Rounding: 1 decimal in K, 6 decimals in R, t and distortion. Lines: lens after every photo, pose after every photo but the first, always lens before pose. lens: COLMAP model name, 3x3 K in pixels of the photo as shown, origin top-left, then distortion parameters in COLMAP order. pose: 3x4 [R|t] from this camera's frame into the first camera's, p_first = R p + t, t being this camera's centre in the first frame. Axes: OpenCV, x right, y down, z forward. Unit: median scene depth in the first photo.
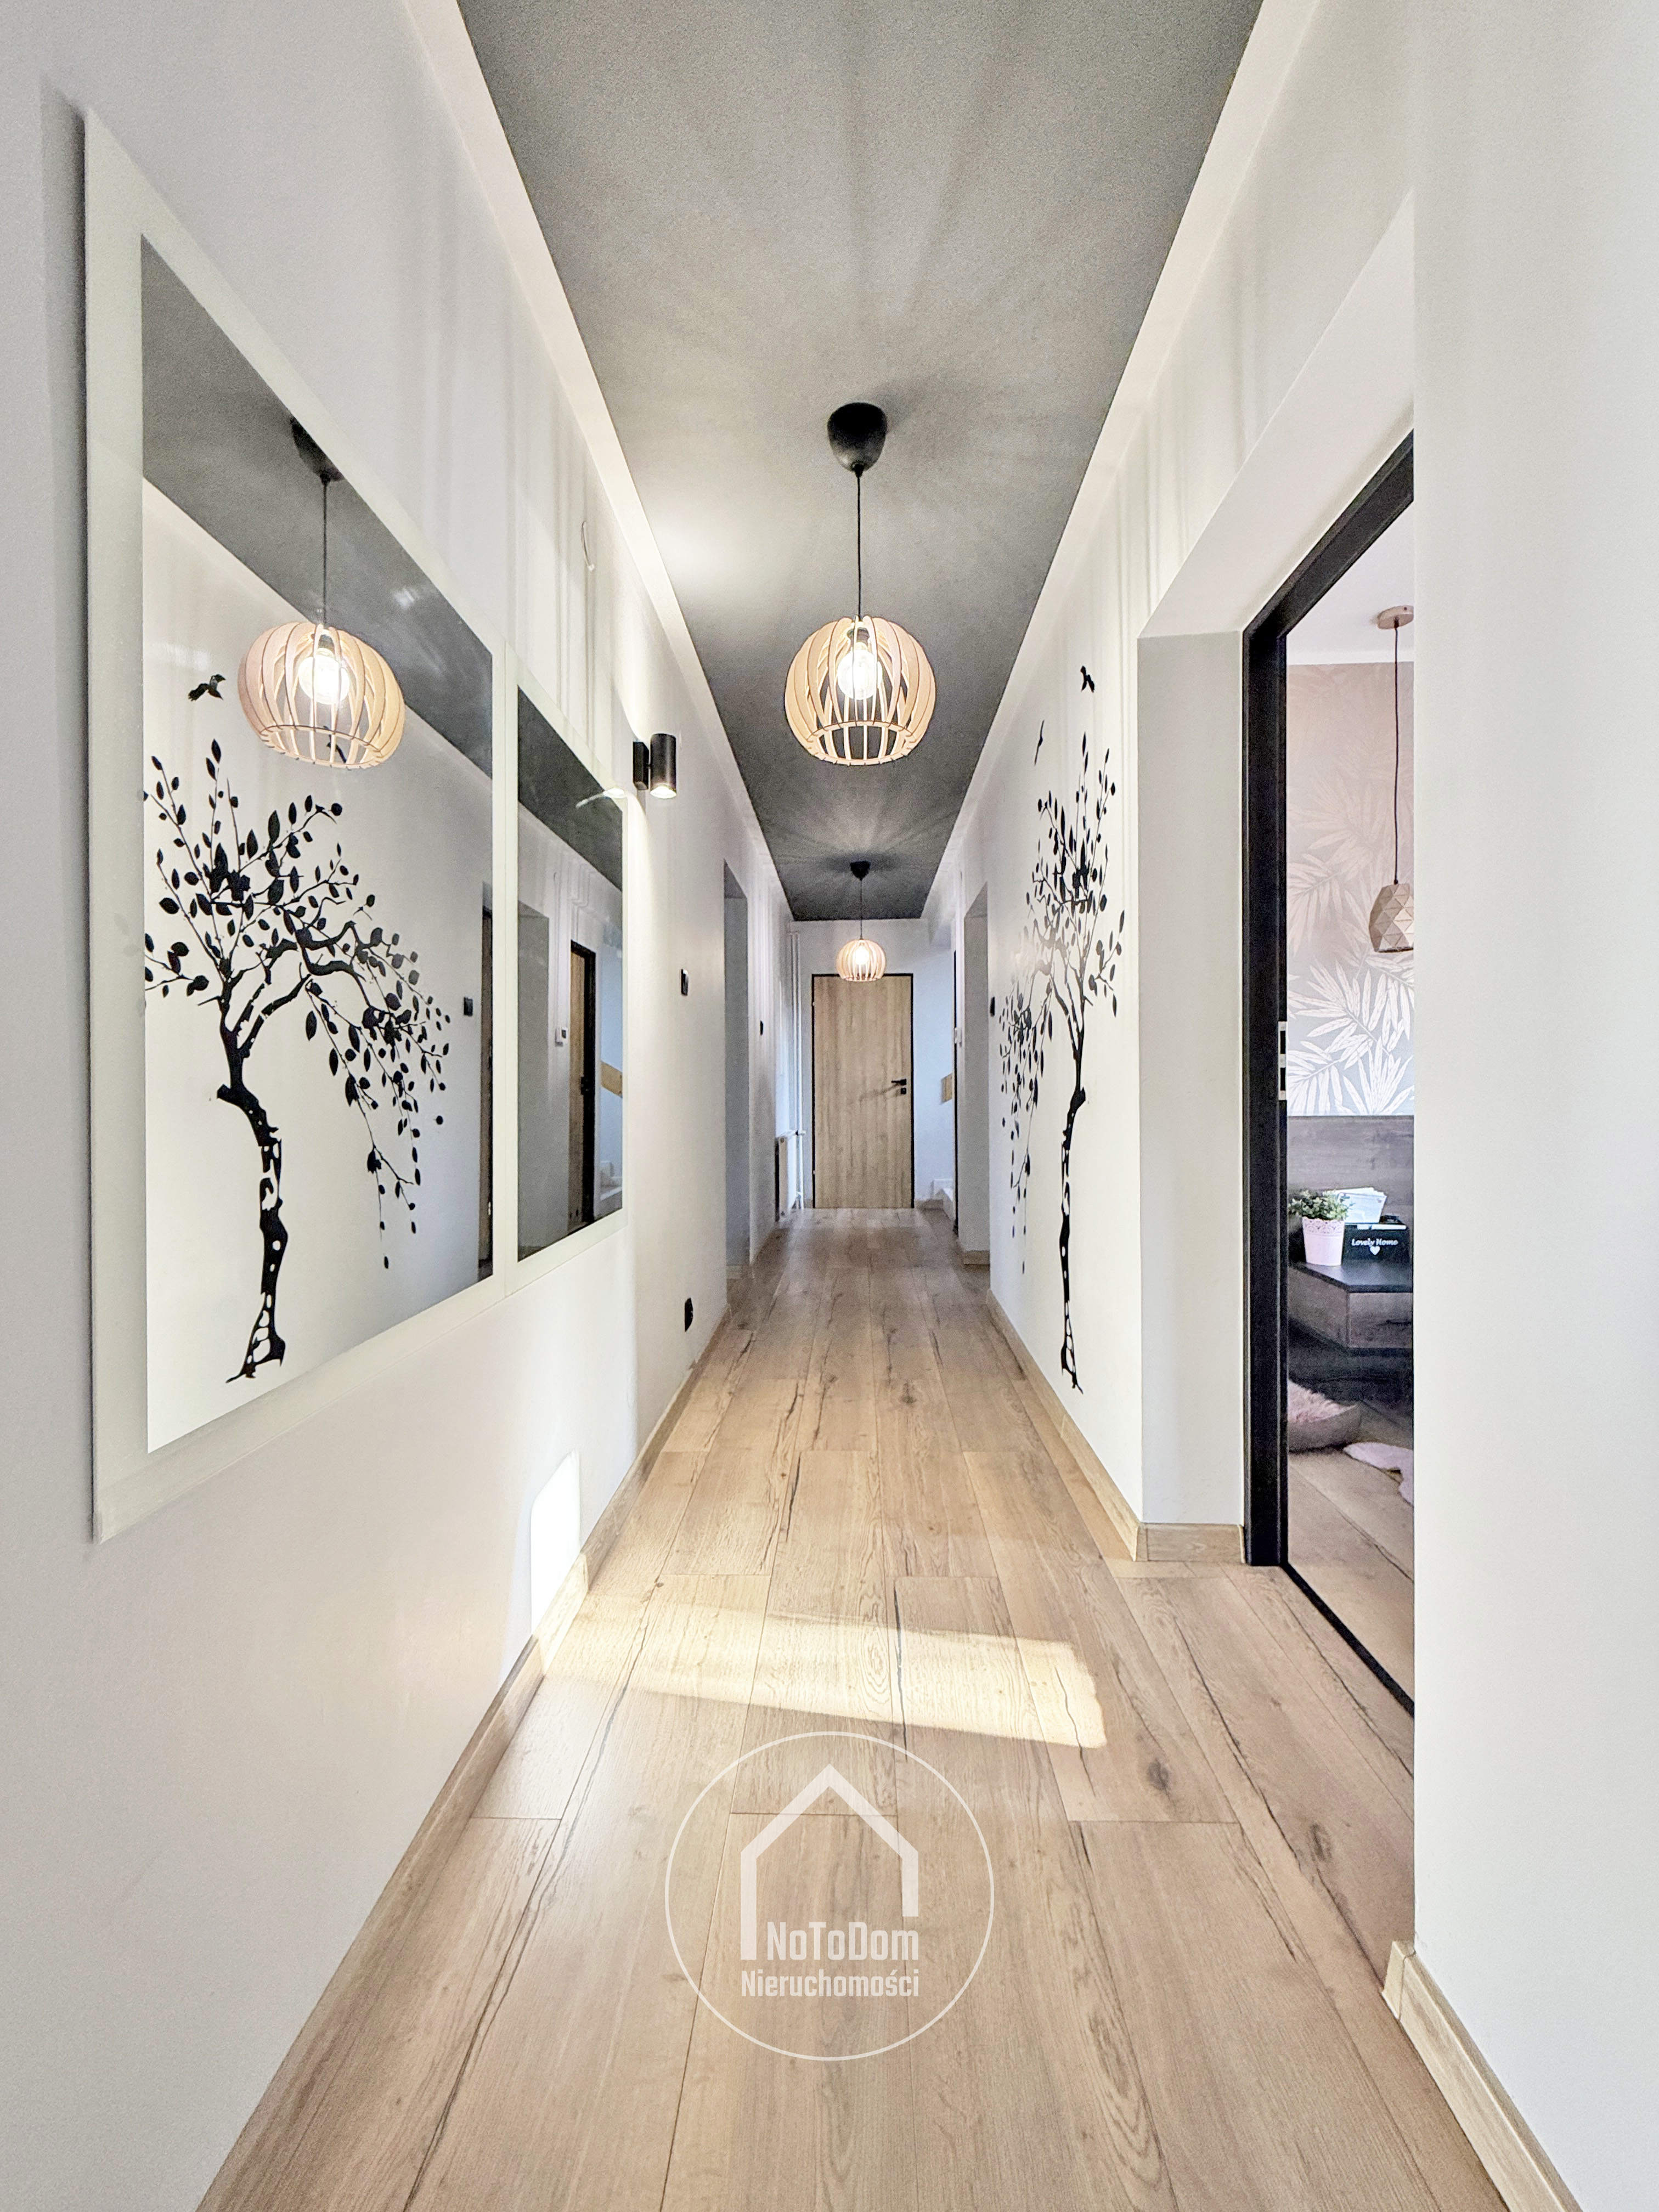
lens RADIAL K [[881.2, 0, 831.8], [0, 881.2, 1099.3], [0, 0, 1]] dist [-0.002270, 0.000832]
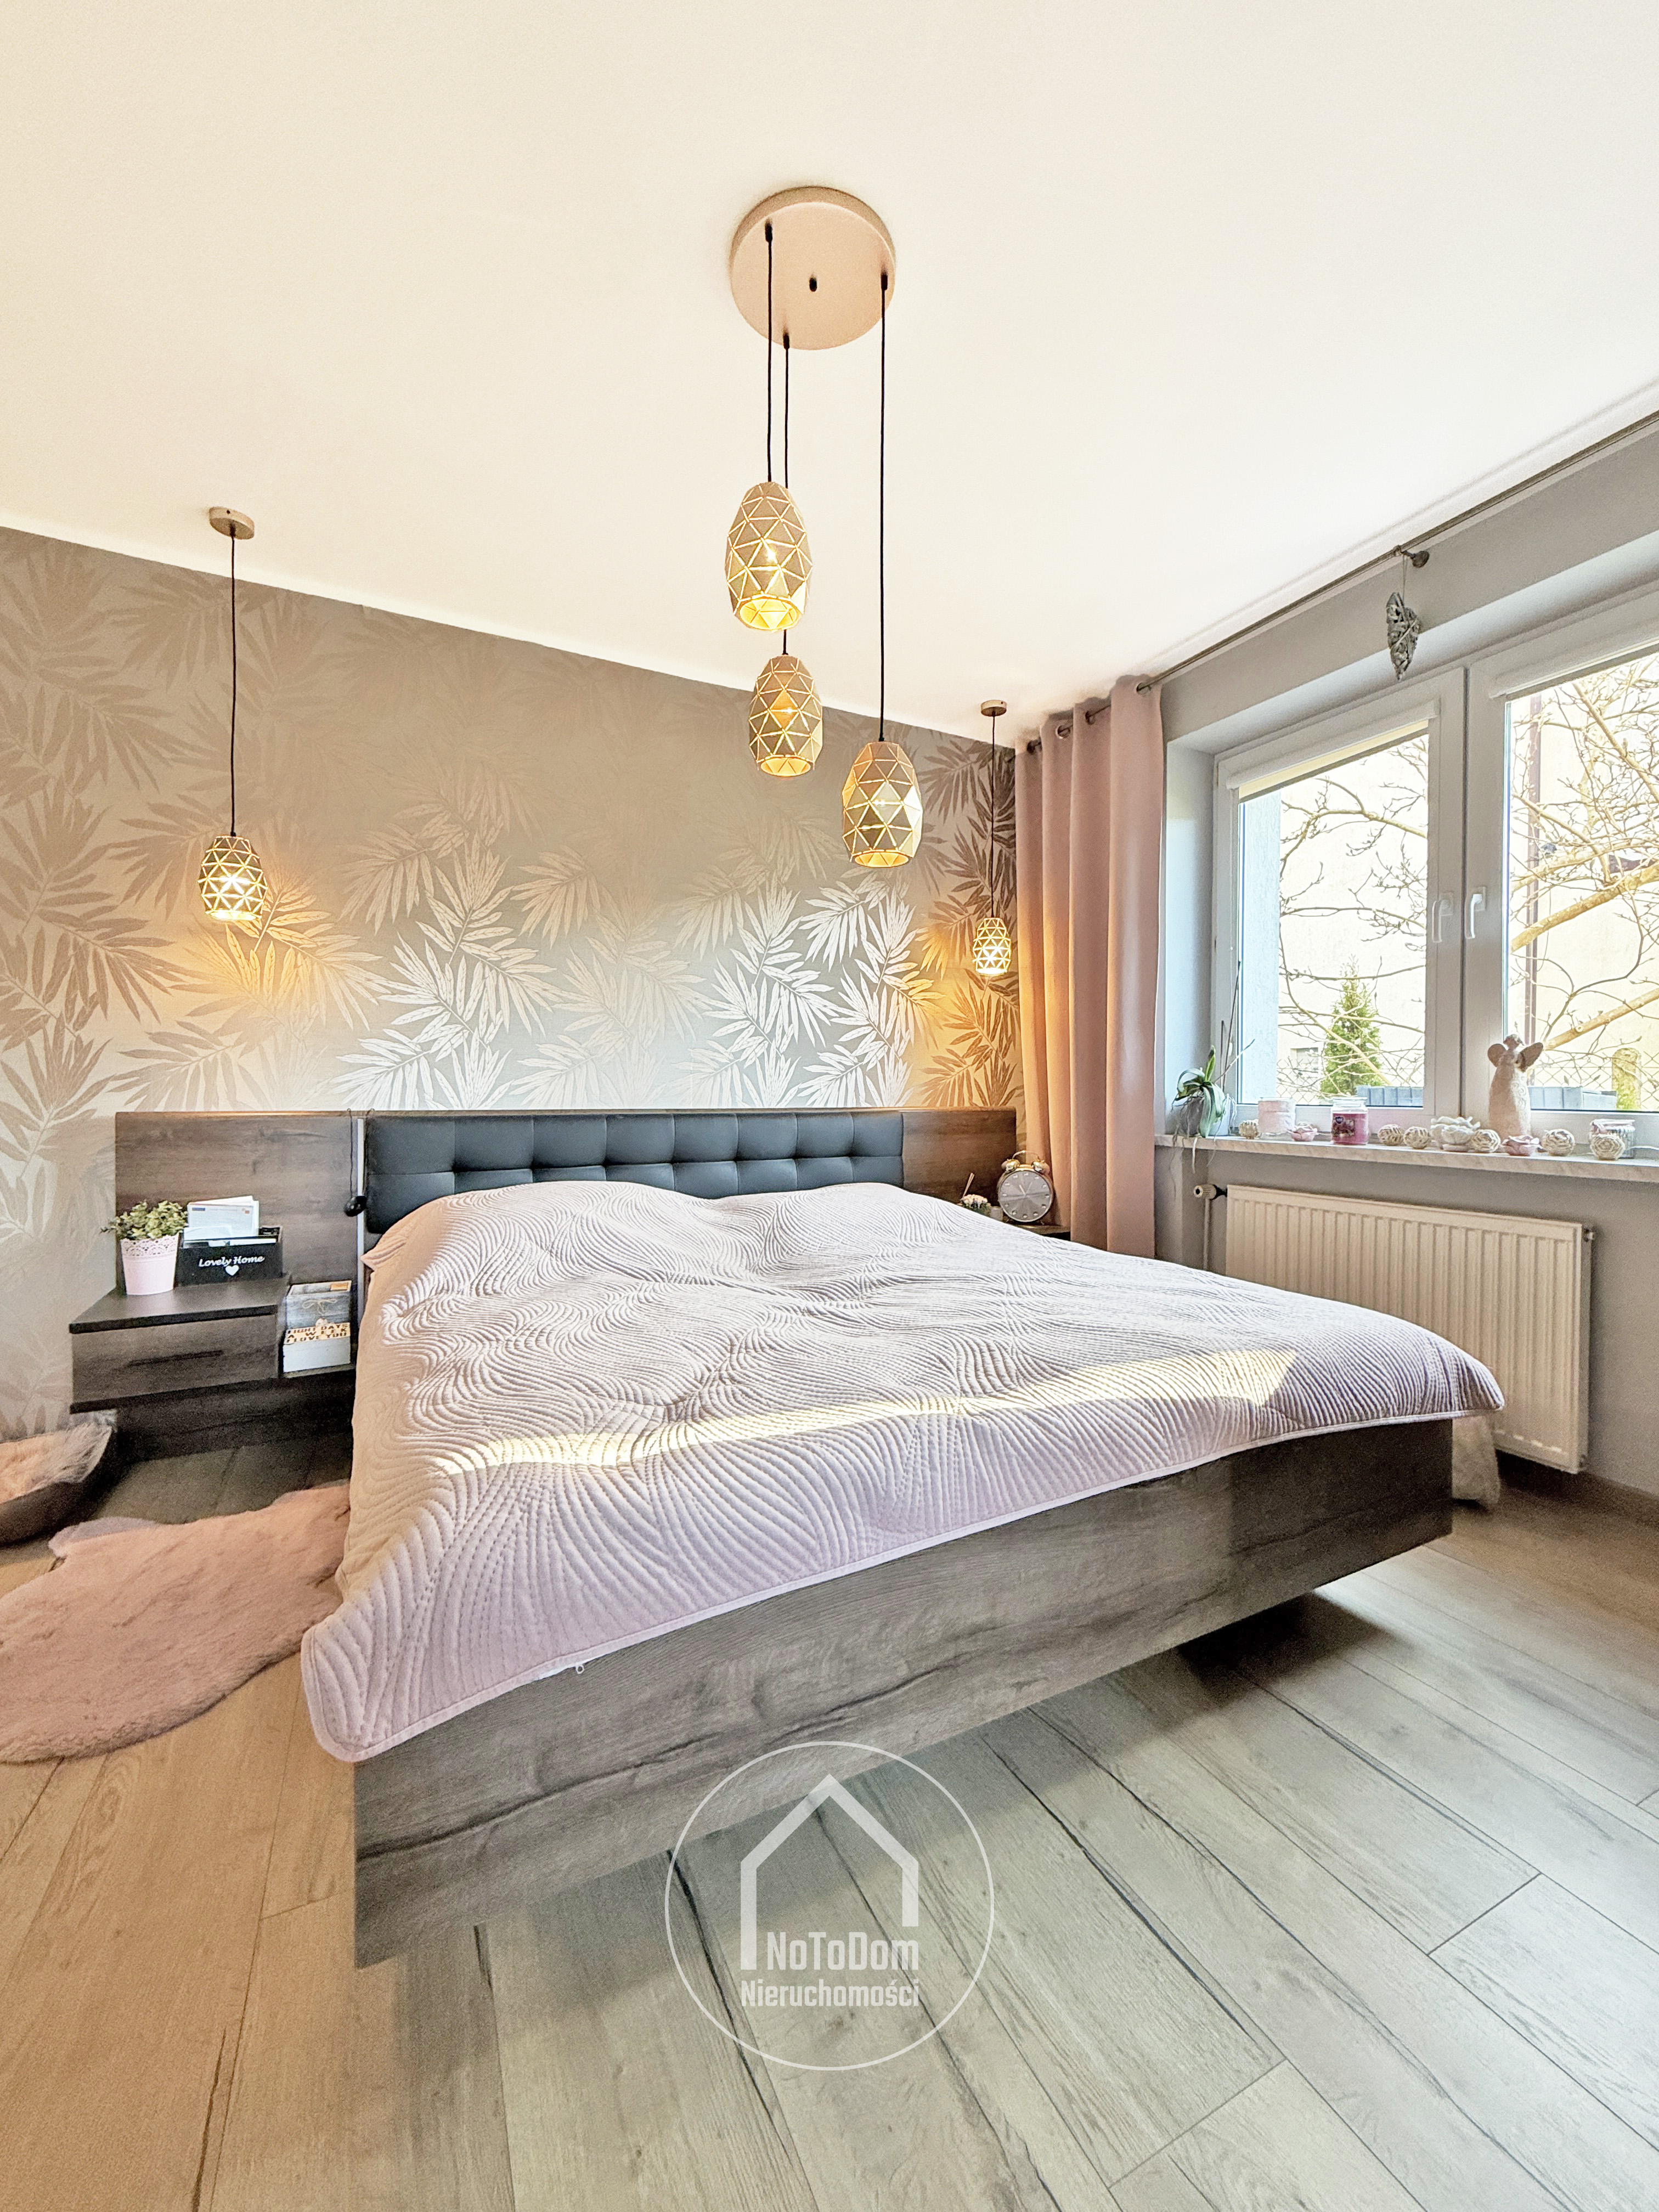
lens RADIAL K [[881.2, 0, 831.1], [0, 881.2, 1095.2], [0, 0, 1]] dist [-0.002270, 0.000832]
pose [[0.881678, 0.005272, 0.471822, 0.339083], [-0.005243, 0.999985, -0.001375, 0.000571], [-0.471822, -0.001262, 0.881693, -0.009464]]
